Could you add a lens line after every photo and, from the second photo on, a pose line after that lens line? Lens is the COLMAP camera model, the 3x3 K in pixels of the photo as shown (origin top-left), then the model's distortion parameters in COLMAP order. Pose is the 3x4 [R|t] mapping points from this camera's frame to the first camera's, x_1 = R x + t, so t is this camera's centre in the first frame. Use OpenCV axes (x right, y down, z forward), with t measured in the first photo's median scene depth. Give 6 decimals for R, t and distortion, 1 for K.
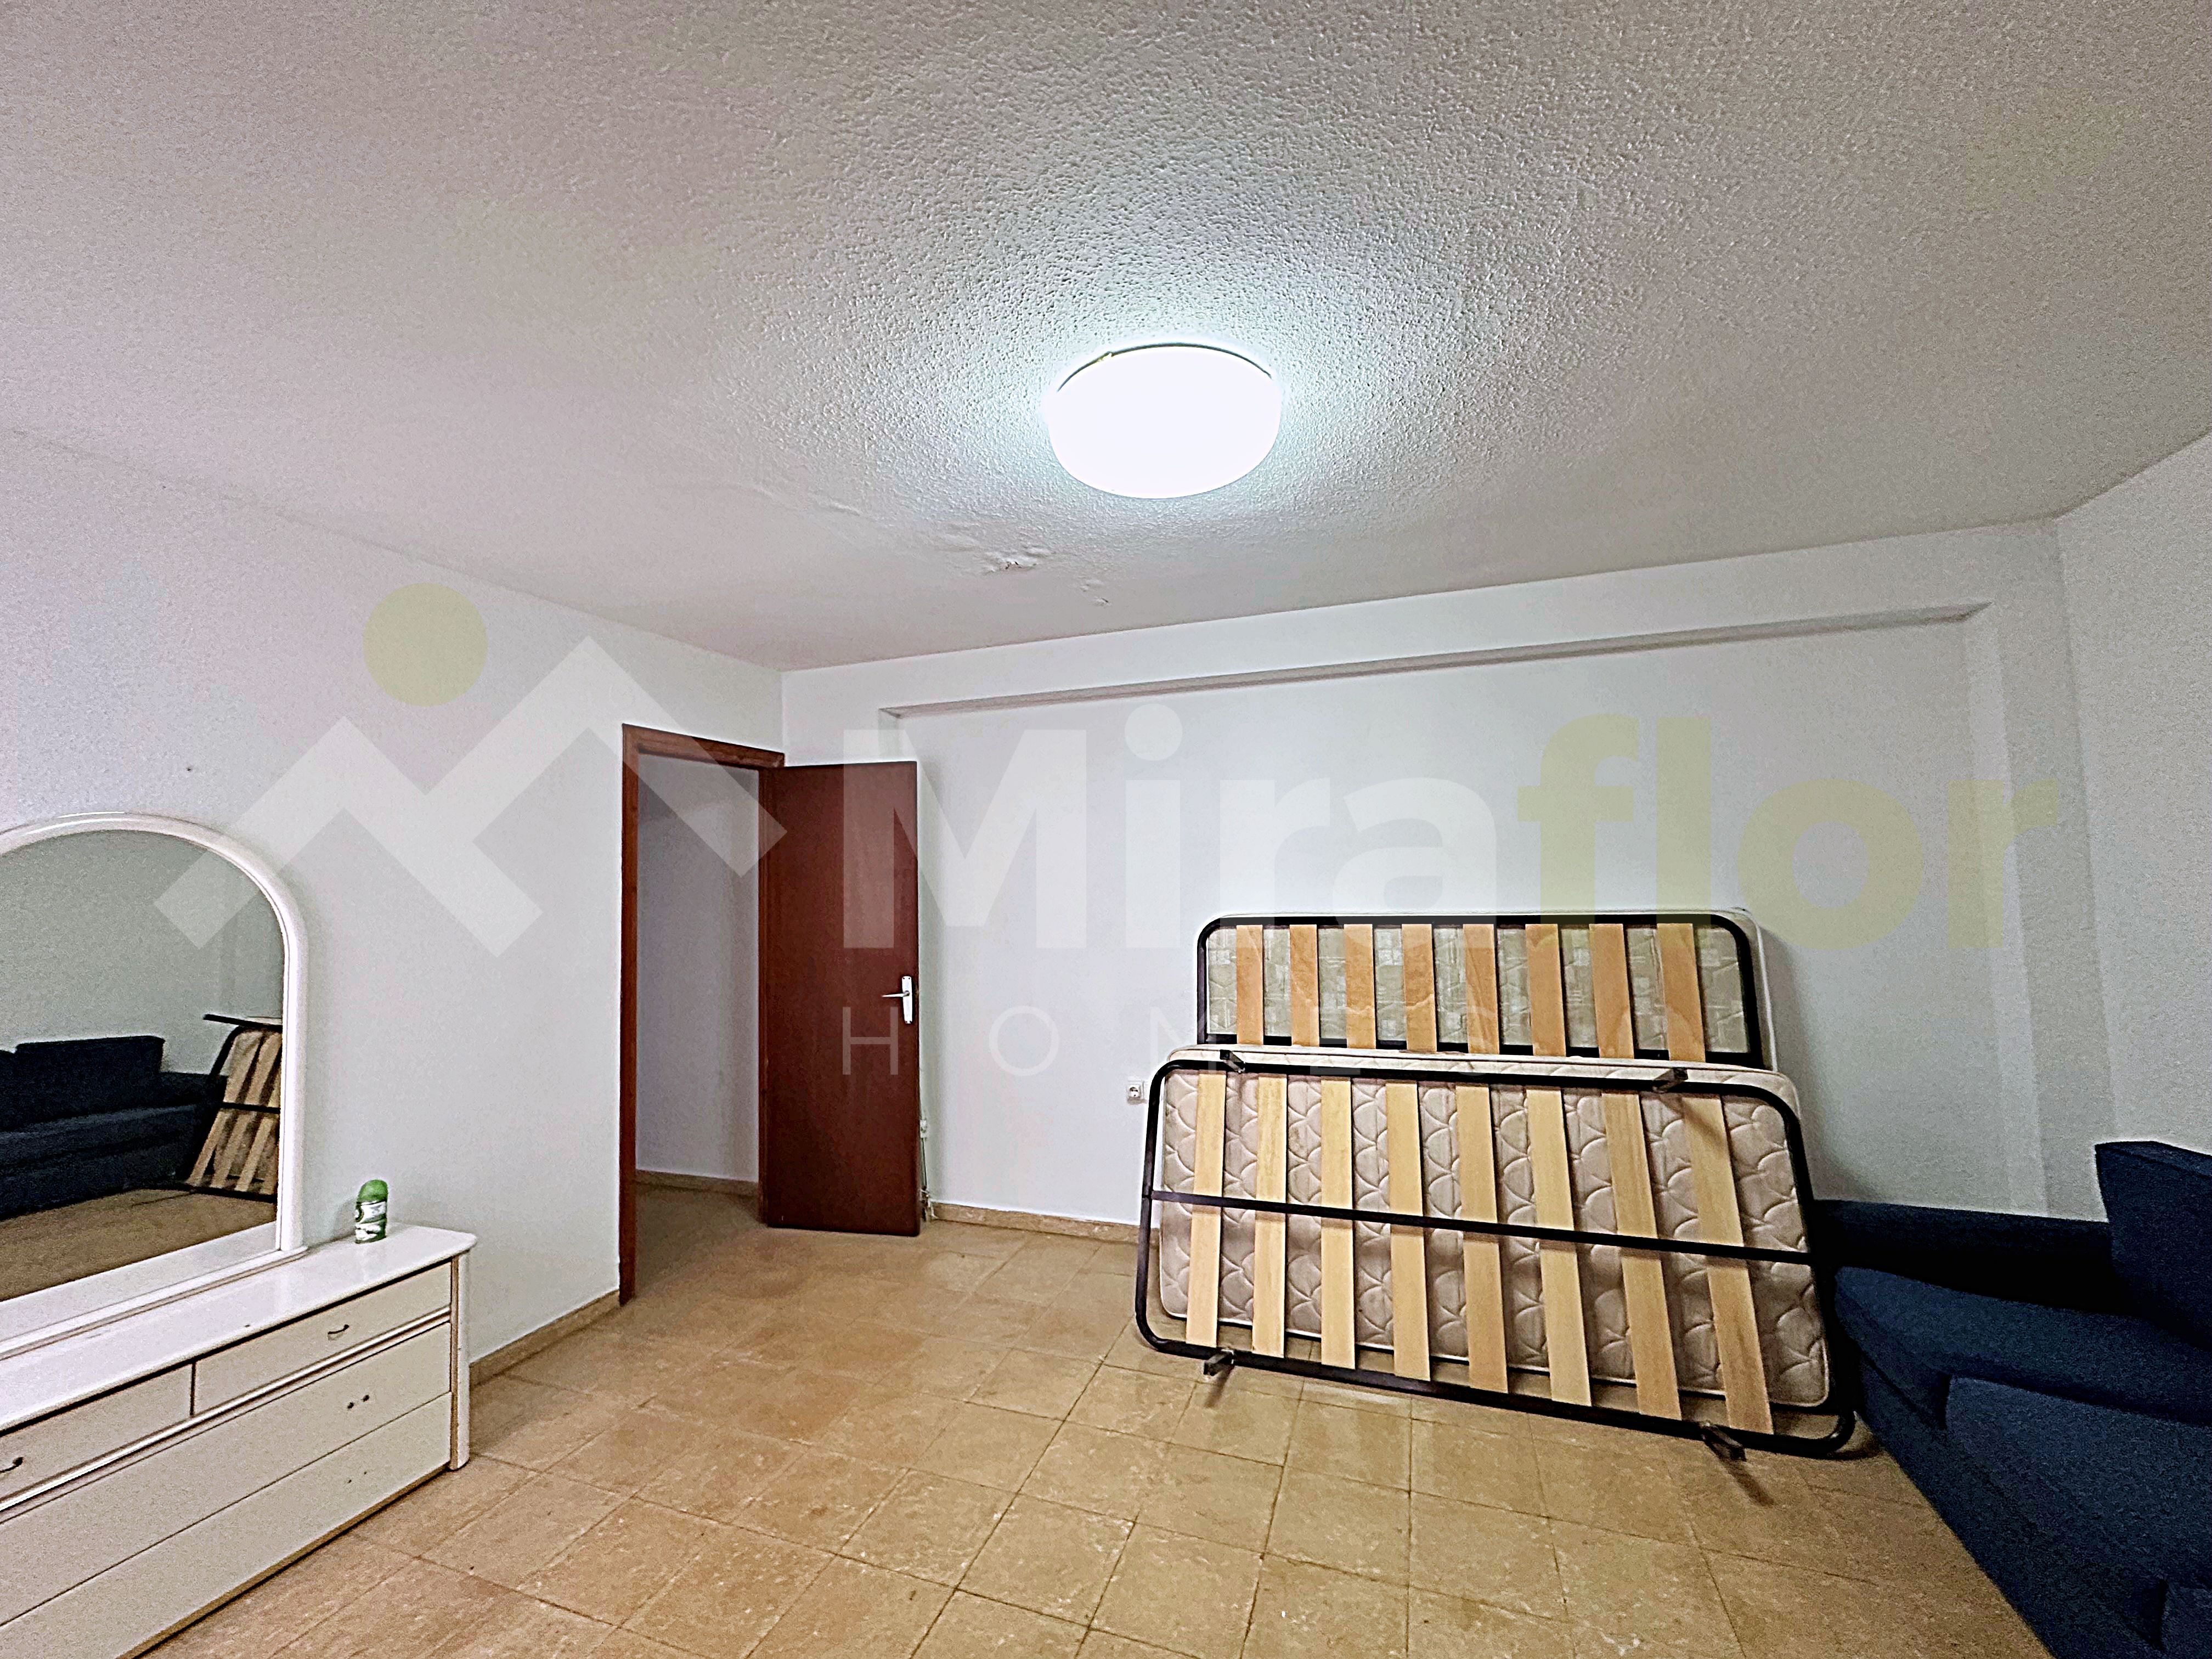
lens RADIAL K [[887.9, 0, 1098.9], [0, 887.9, 839.4], [0, 0, 1]] dist [-0.001234, -0.001655]
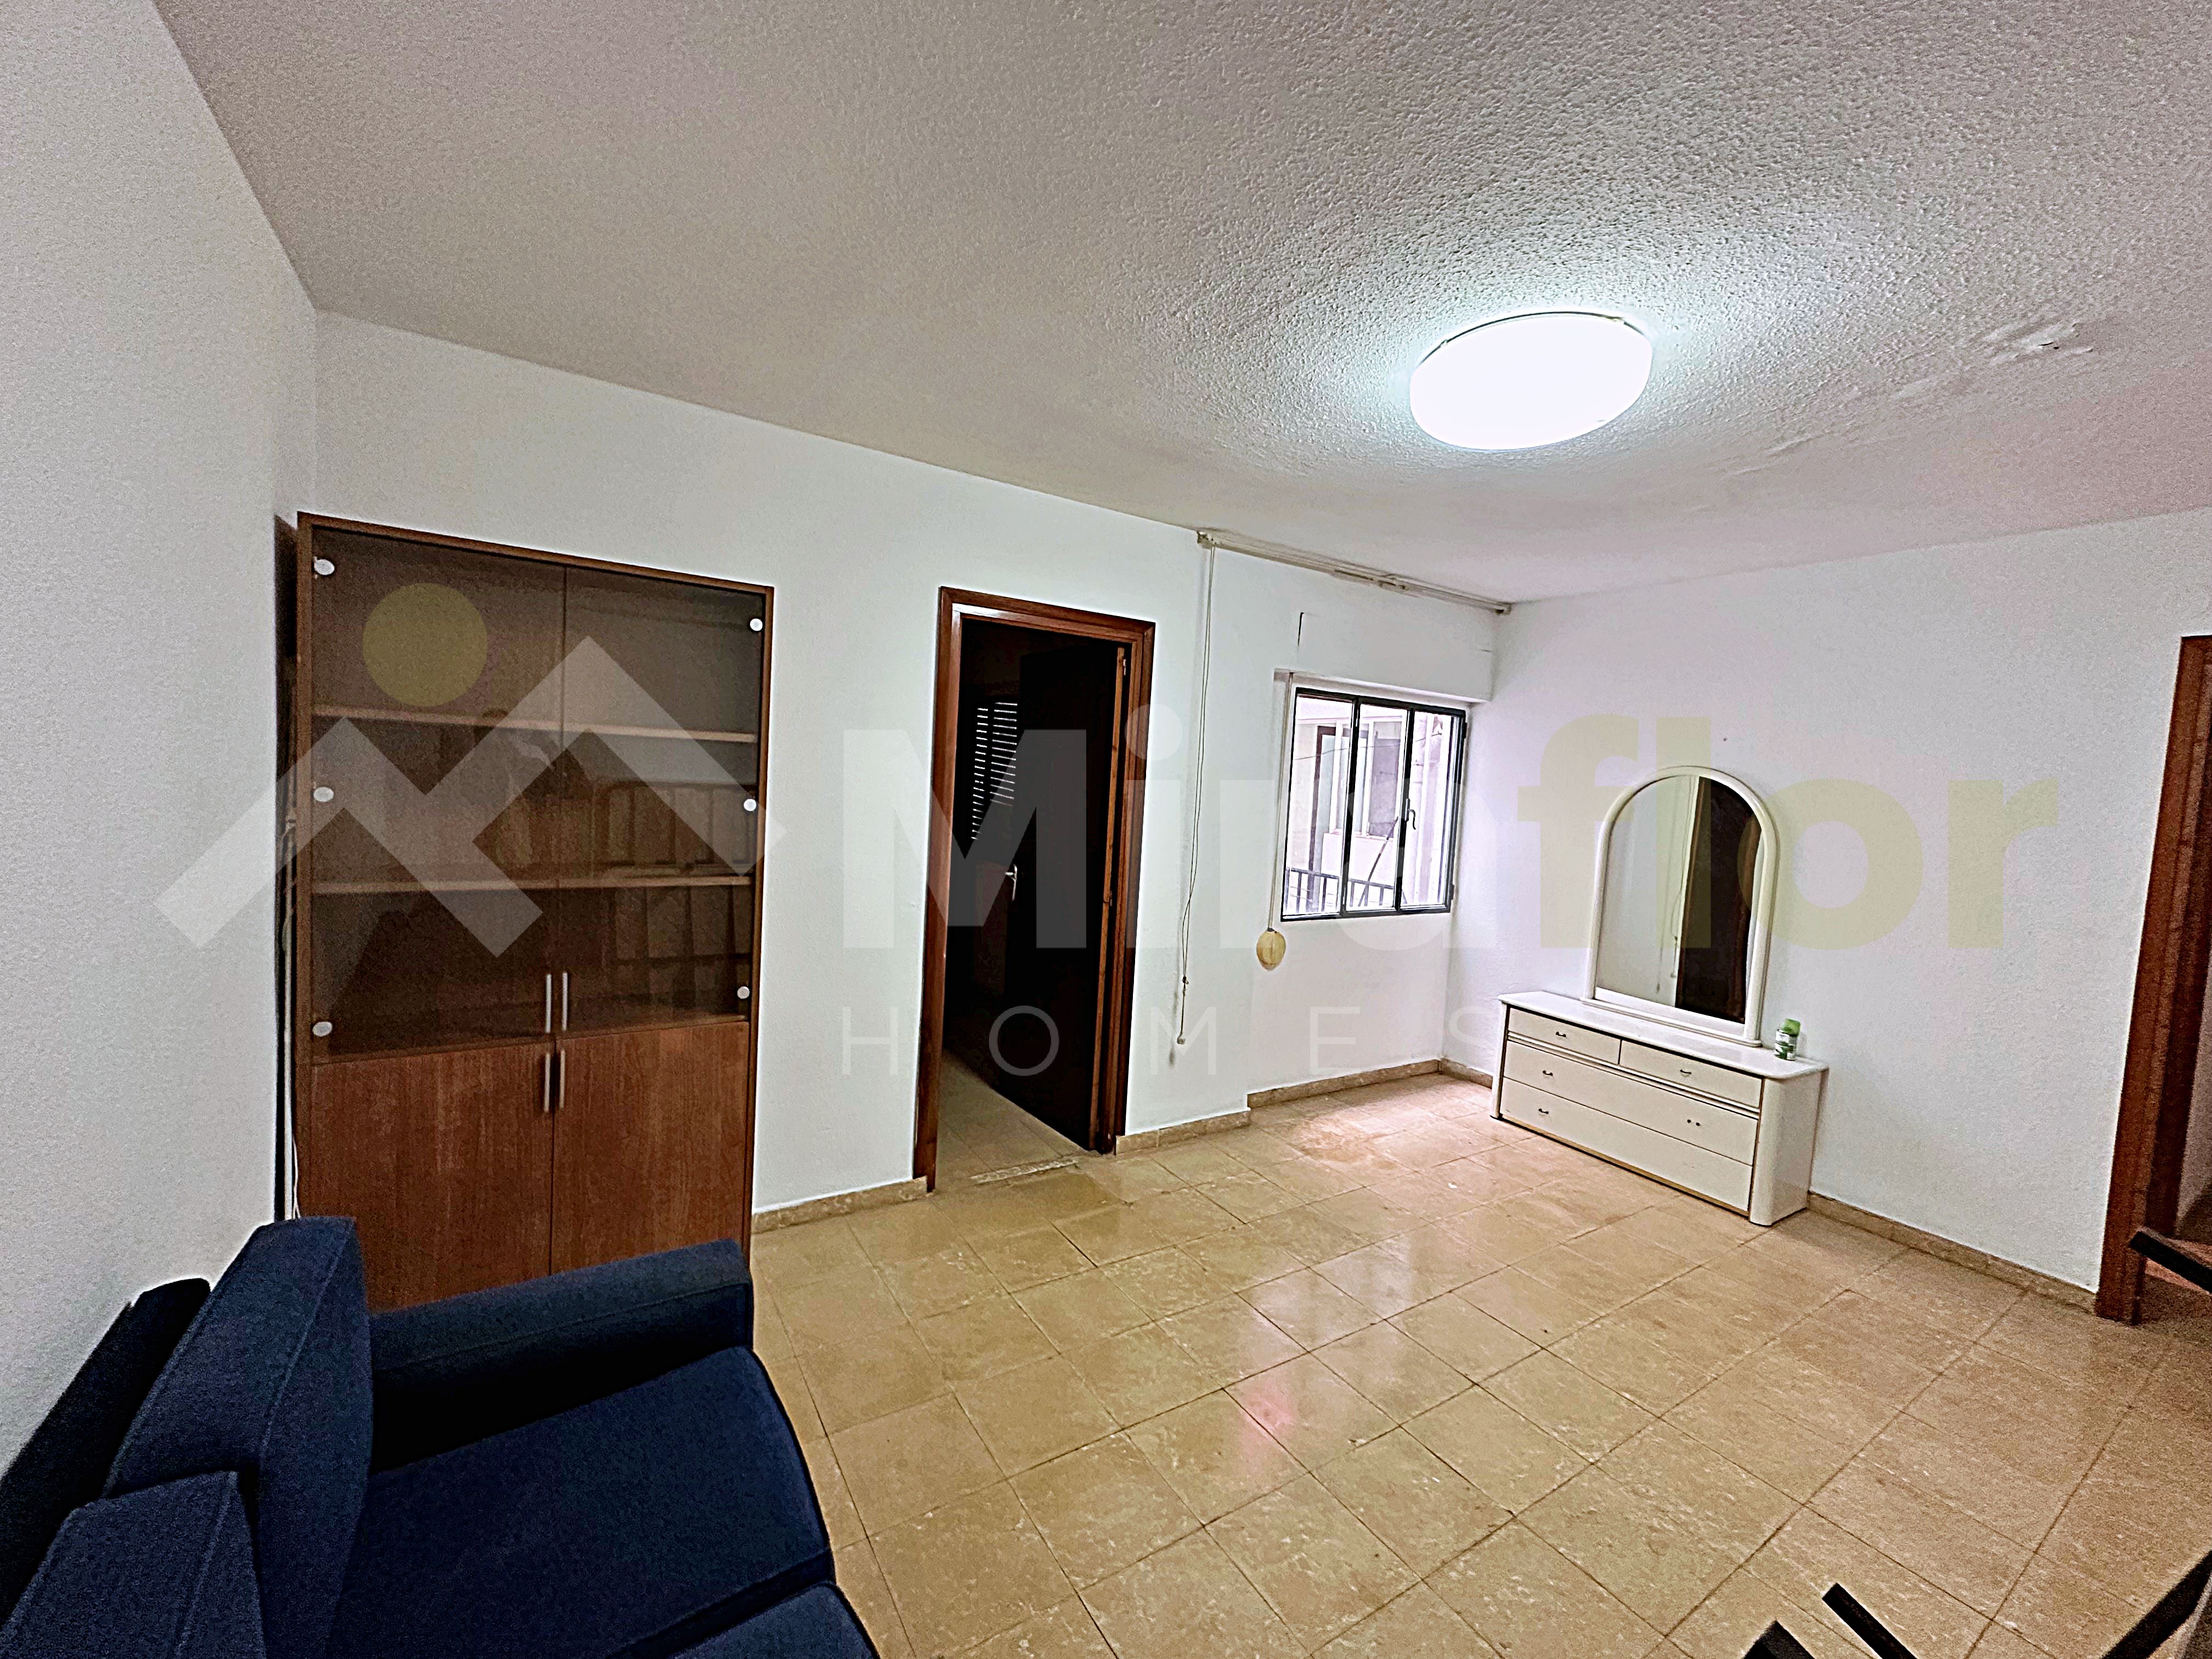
lens RADIAL K [[887.9, 0, 1107.6], [0, 887.9, 835.2], [0, 0, 1]] dist [-0.001234, -0.001655]
pose [[-0.602921, 0.047413, -0.796391, 1.020818], [-0.001735, 0.998152, 0.060739, 0.009321], [0.797799, 0.038003, -0.601724, 1.032421]]
